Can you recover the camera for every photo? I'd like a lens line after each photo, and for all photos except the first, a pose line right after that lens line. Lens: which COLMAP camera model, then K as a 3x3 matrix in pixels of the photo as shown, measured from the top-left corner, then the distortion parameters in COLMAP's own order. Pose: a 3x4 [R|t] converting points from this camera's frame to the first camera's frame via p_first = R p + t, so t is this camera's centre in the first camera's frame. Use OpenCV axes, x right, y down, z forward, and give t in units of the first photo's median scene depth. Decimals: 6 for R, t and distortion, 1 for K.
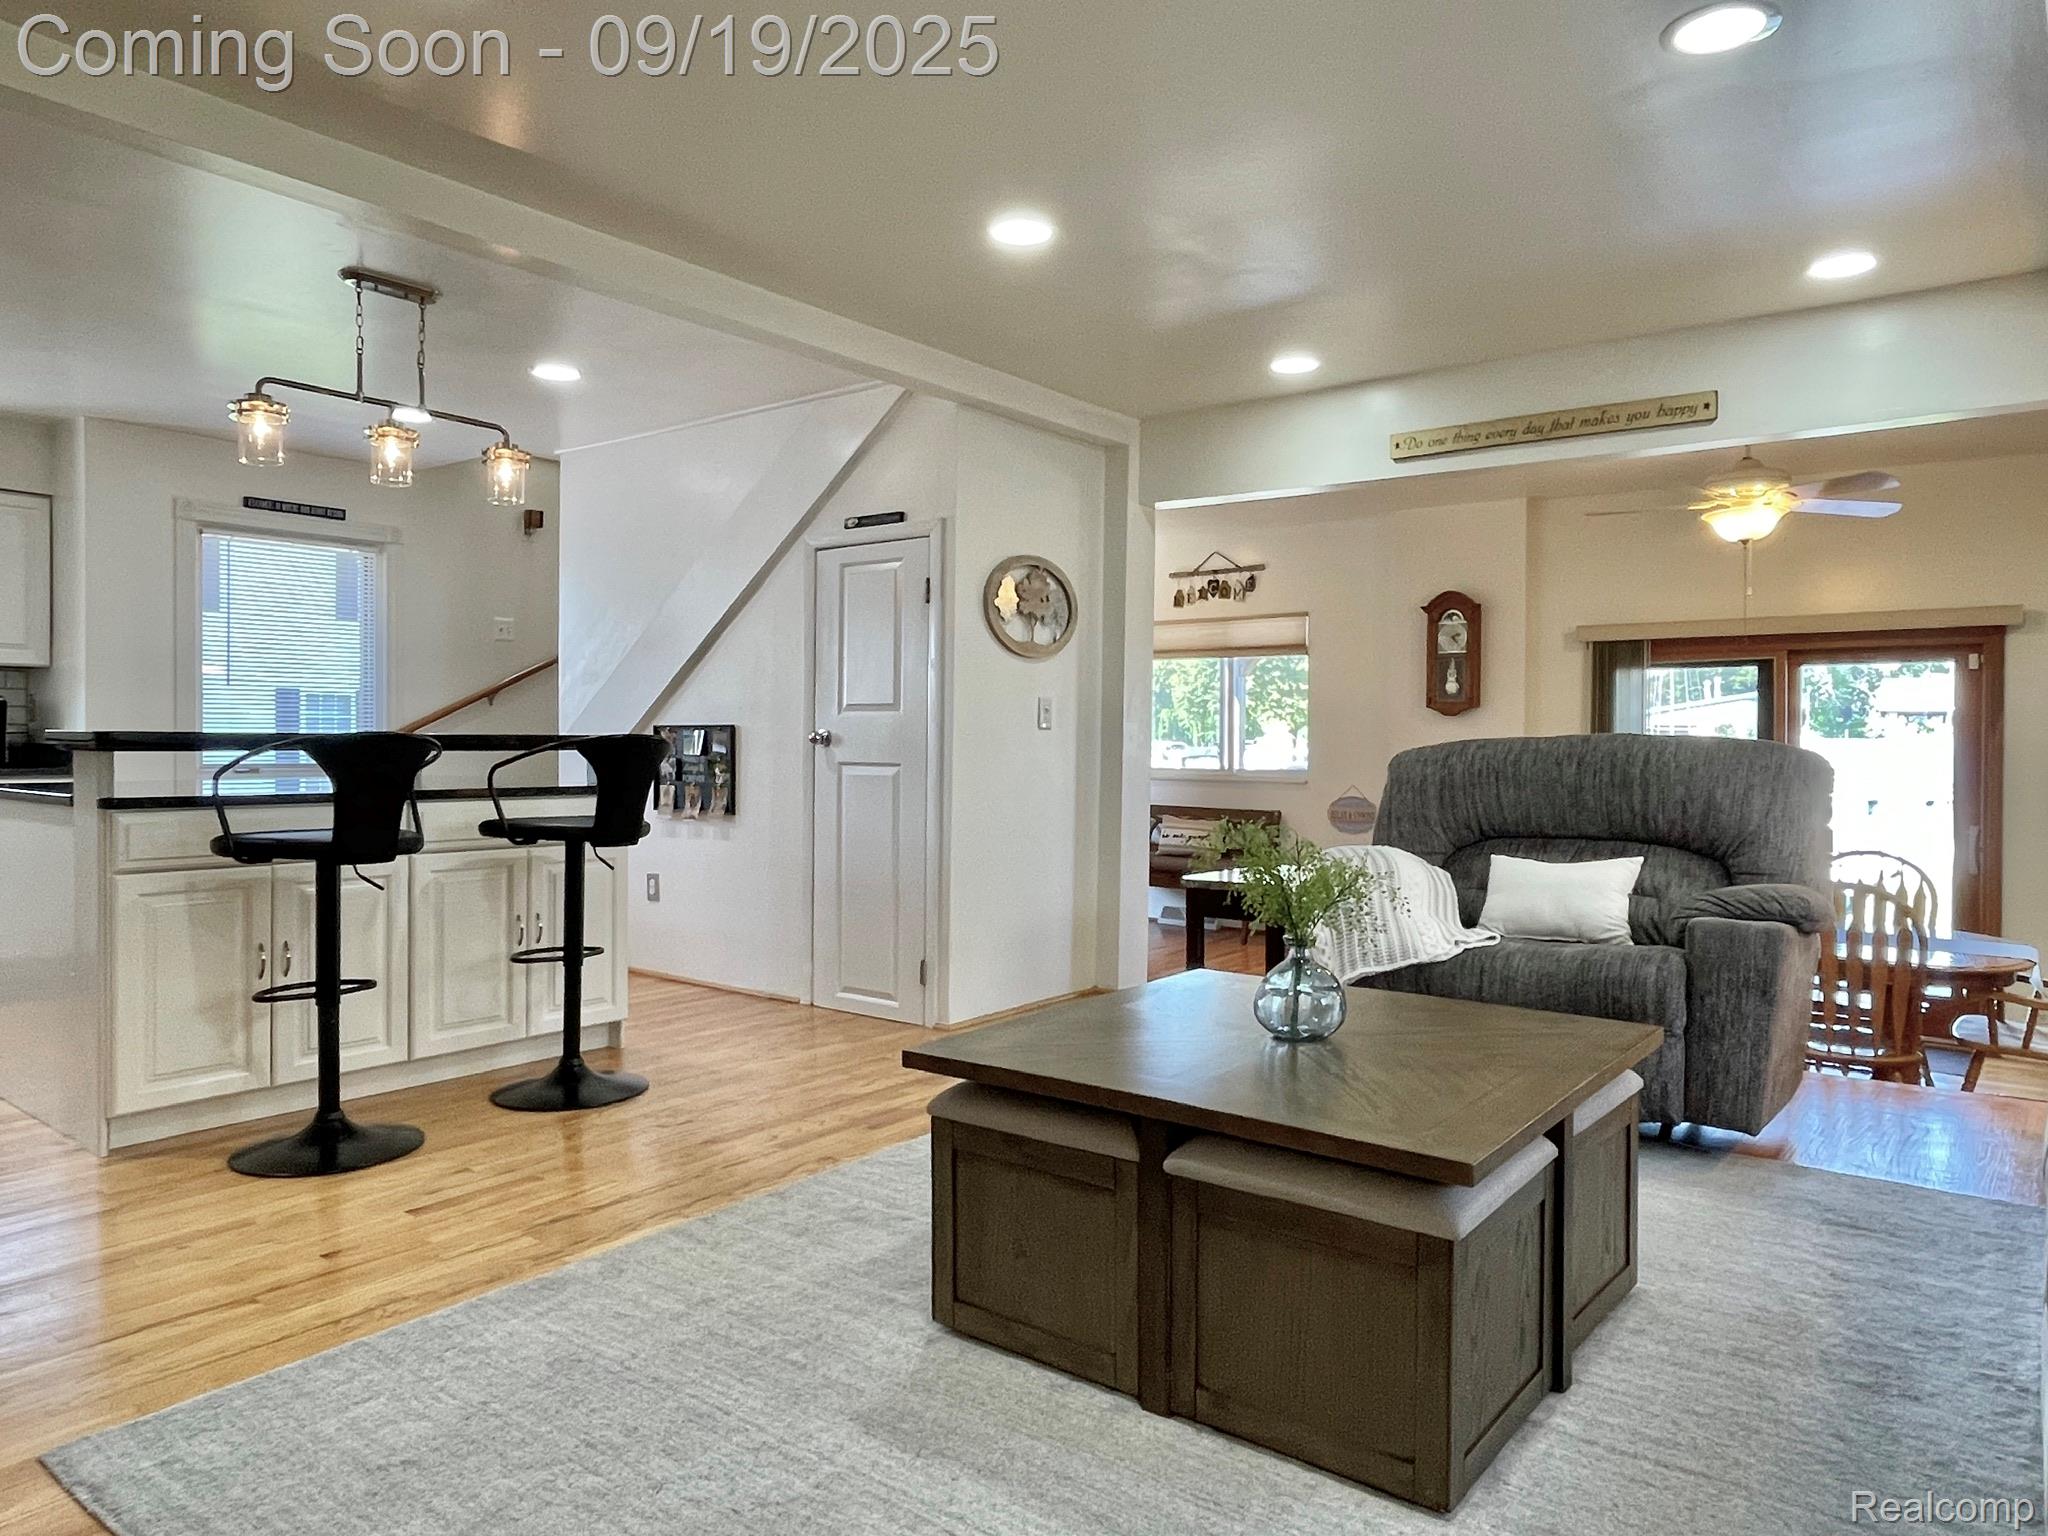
lens RADIAL K [[1310.5, 0, 1022.1], [0, 1310.5, 755.8], [0, 0, 1]] dist [0.001410, -0.003550]
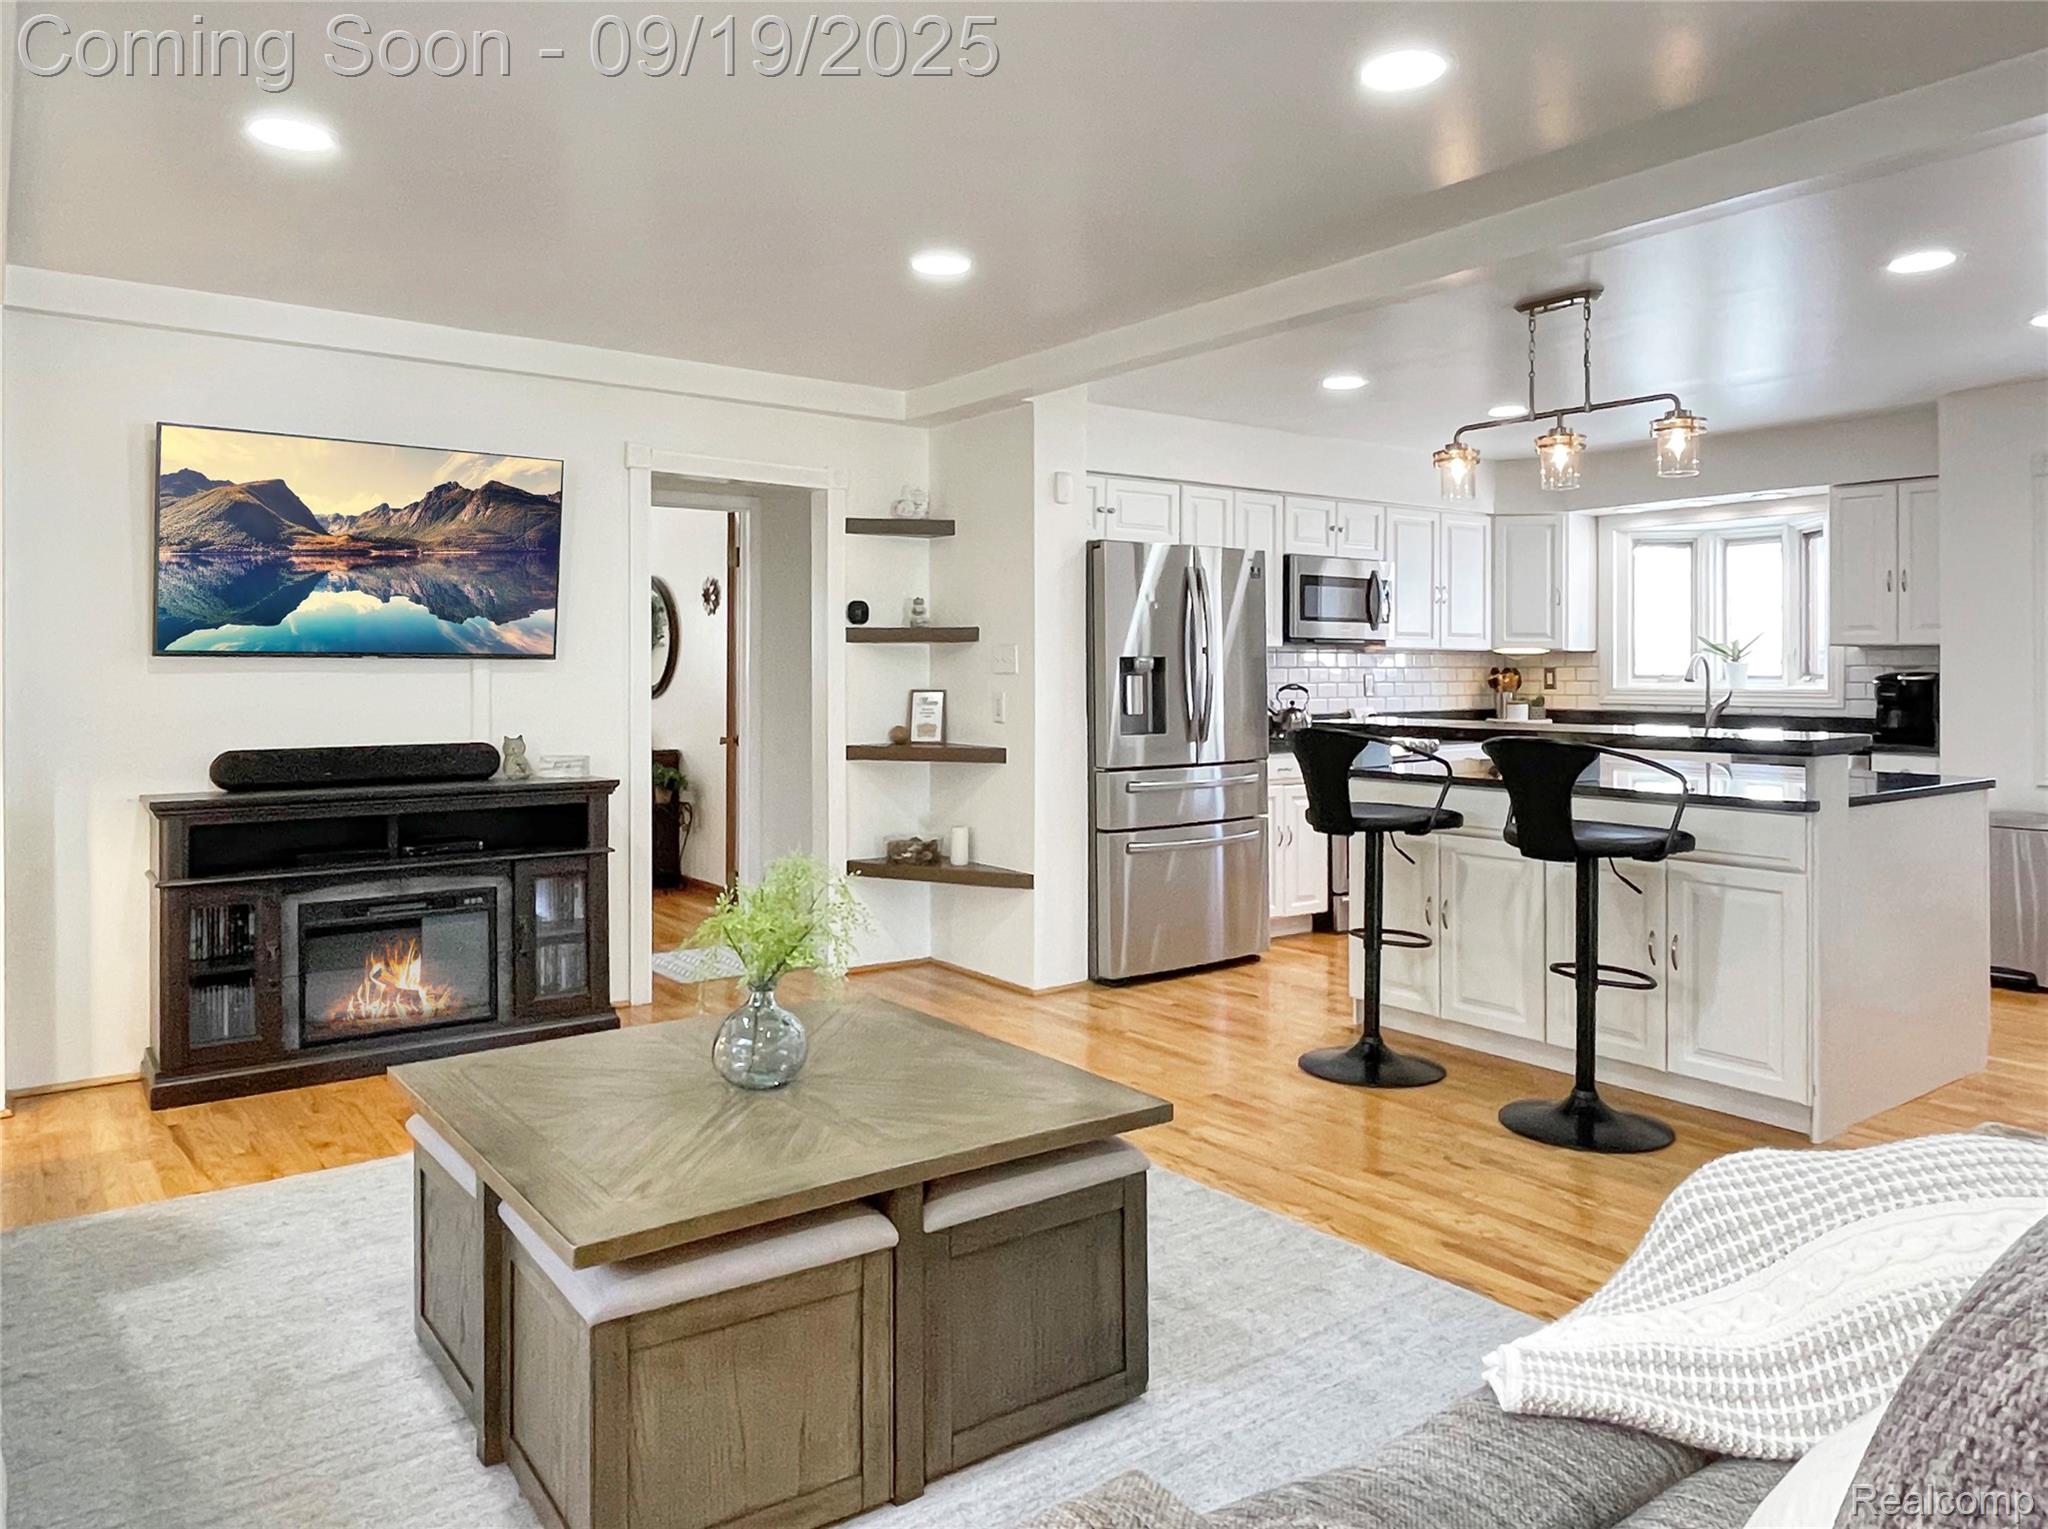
lens RADIAL K [[1384.4, 0, 998.1], [0, 1384.4, 662.8], [0, 0, 1]] dist [0.010486, -0.005386]
pose [[-0.290799, -0.011393, -0.956716, 0.683640], [-0.009783, 0.999912, -0.008934, -0.053824], [0.956734, 0.006762, -0.290885, 0.878524]]
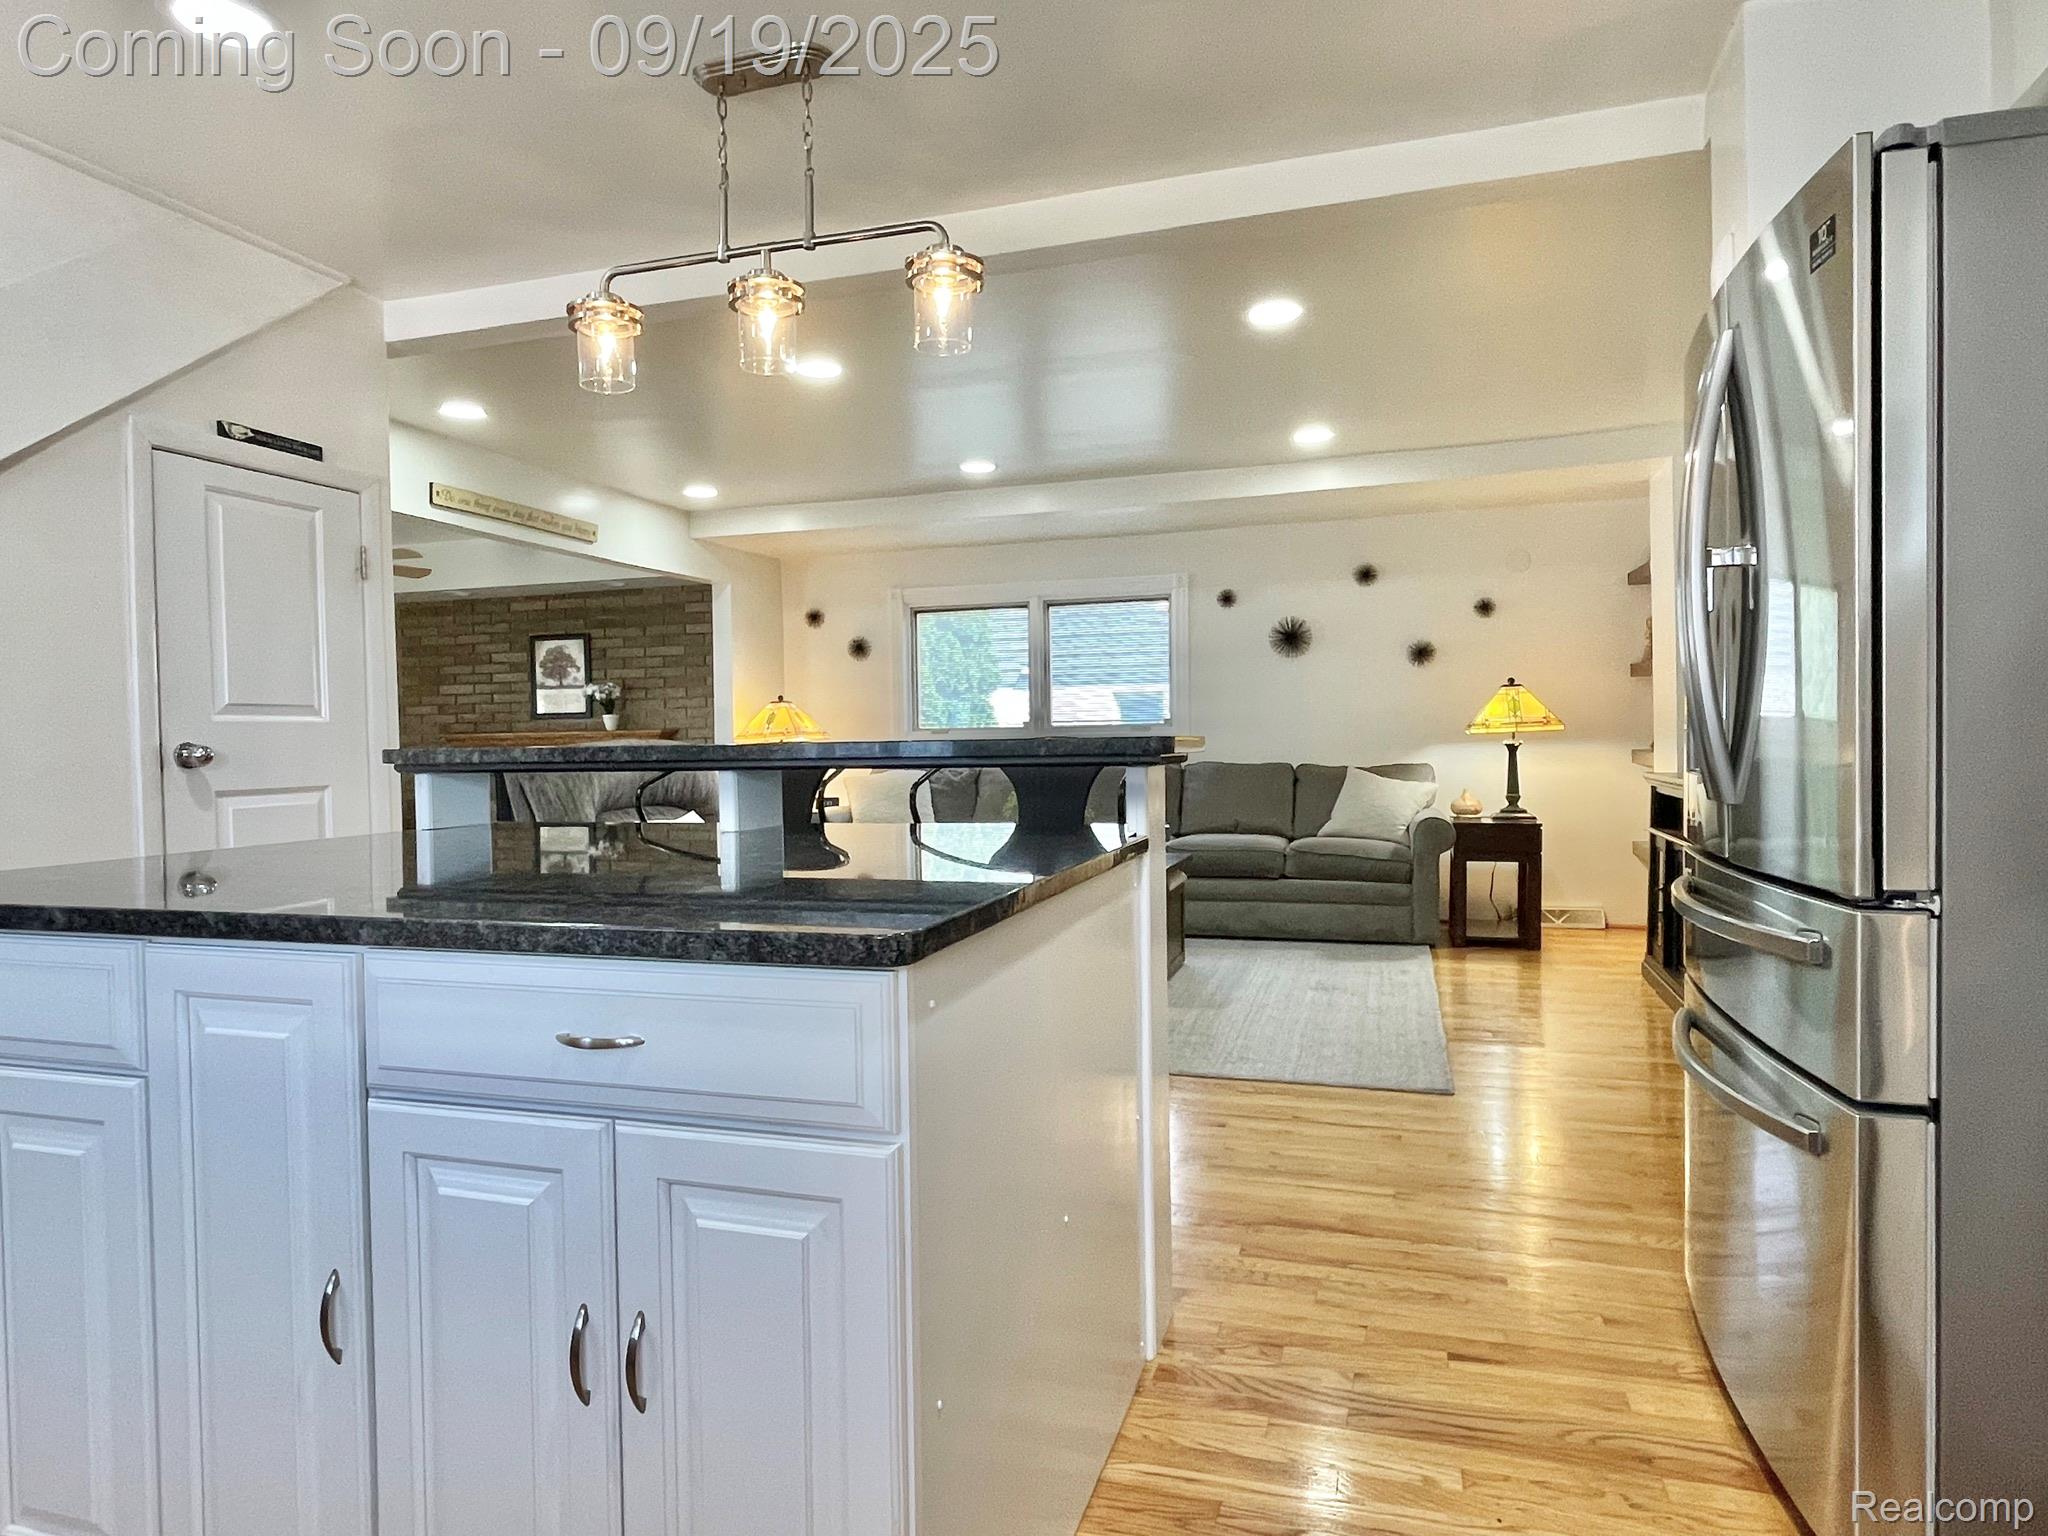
lens RADIAL K [[1233.7, 0, 1014.5], [0, 1233.7, 767.2], [0, 0, 1]] dist [-0.000275, -0.002456]
pose [[-0.341204, -0.021541, 0.939742, -1.115272], [0.027854, 0.999067, 0.033015, -0.021755], [-0.939576, 0.037441, -0.340286, 1.102139]]
